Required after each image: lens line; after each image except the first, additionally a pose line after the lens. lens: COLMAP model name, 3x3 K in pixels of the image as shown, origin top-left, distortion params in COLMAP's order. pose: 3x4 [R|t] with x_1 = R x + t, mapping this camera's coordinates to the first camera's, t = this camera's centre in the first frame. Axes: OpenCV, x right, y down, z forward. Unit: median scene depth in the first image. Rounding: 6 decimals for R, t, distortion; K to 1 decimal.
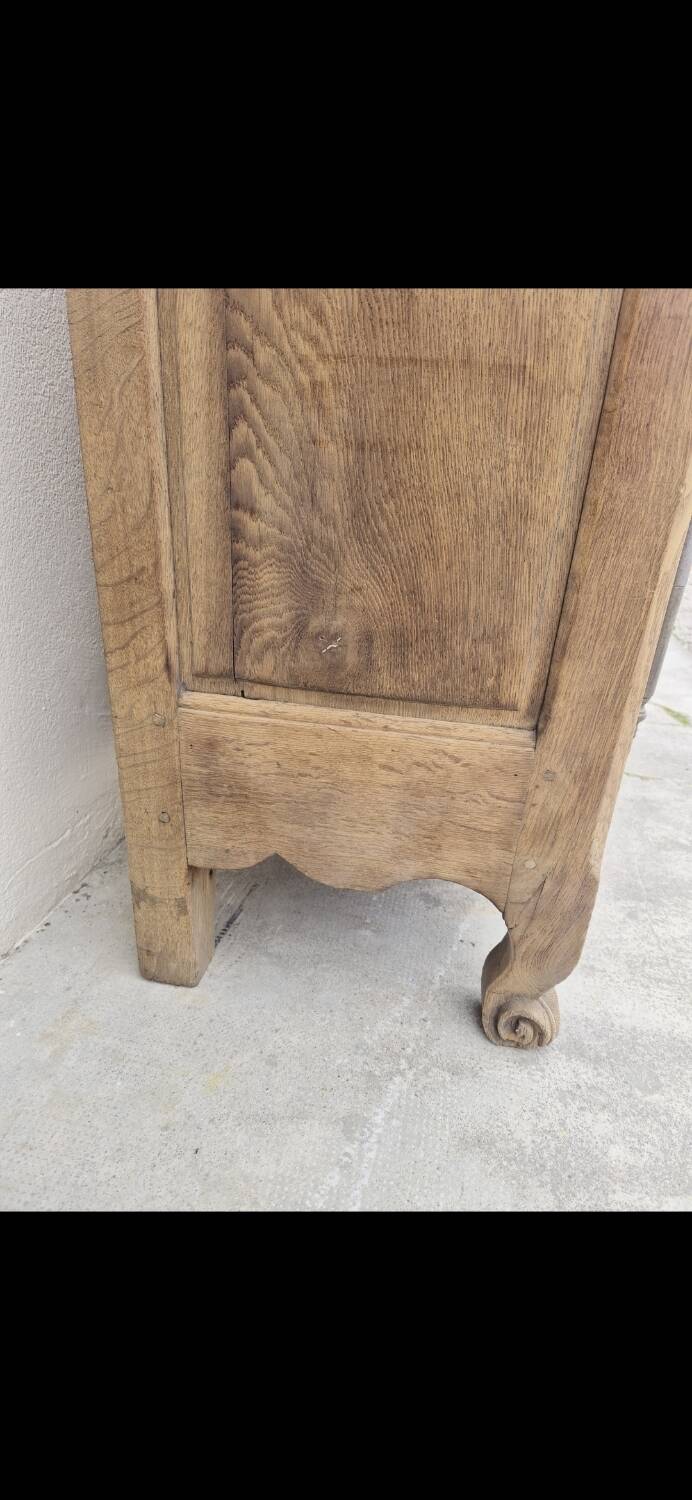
lens RADIAL K [[629.0, 0, 370.3], [0, 629.0, 730.5], [0, 0, 1]] dist [0.038054, -0.016755]
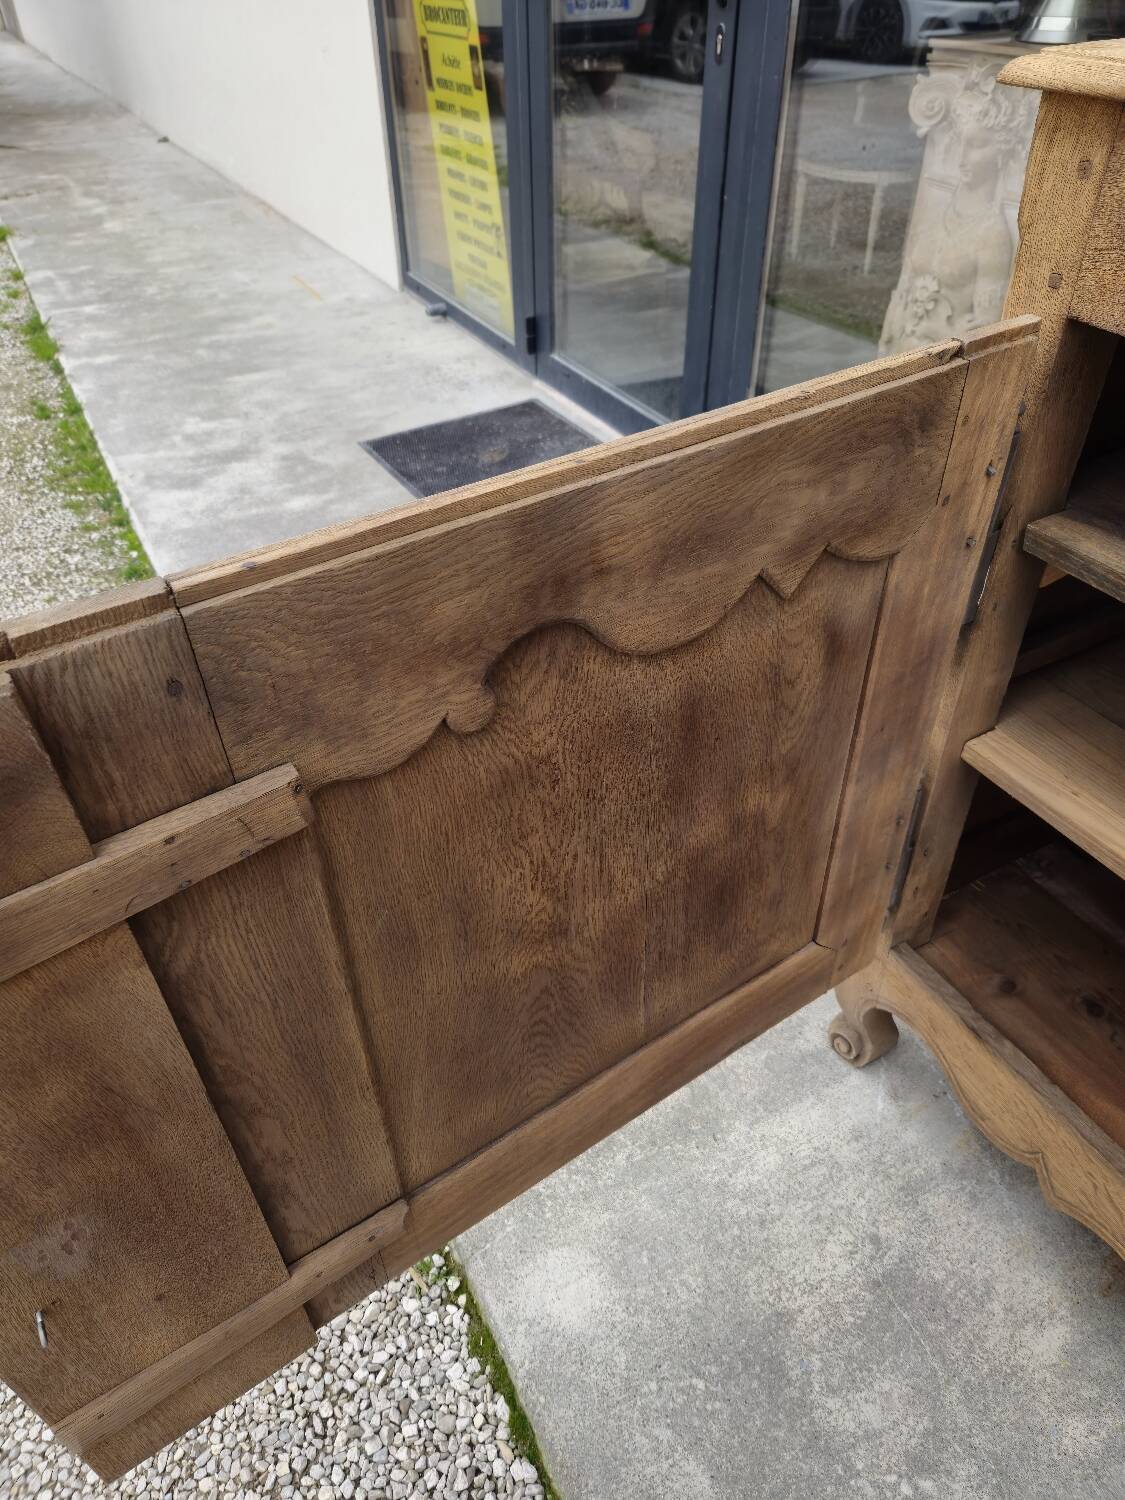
lens RADIAL K [[1027.3, 0, 584.4], [0, 1027.3, 734.0], [0, 0, 1]] dist [0.055122, -0.042782]
pose [[-0.774864, 0.359043, -0.520263, 2.358115], [-0.279045, 0.544218, 0.791177, -2.240280], [0.567203, 0.758231, -0.321505, 1.259505]]
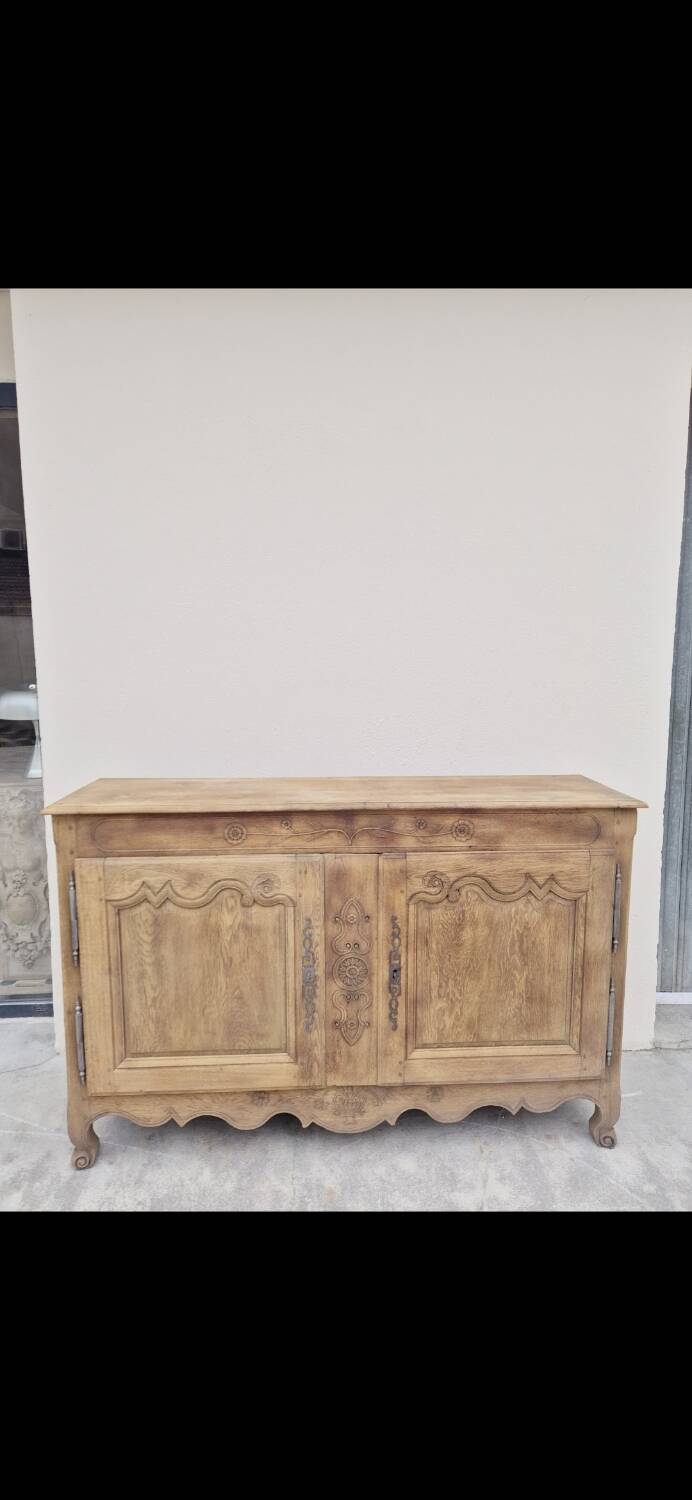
lens RADIAL K [[629.0, 0, 350.3], [0, 629.0, 728.2], [0, 0, 1]] dist [0.038054, -0.016755]
pose [[0.218480, 0.063296, -0.973787, 5.043039], [-0.373052, 0.927515, -0.023410, -2.848453], [0.901720, 0.368387, 0.226256, 0.973858]]
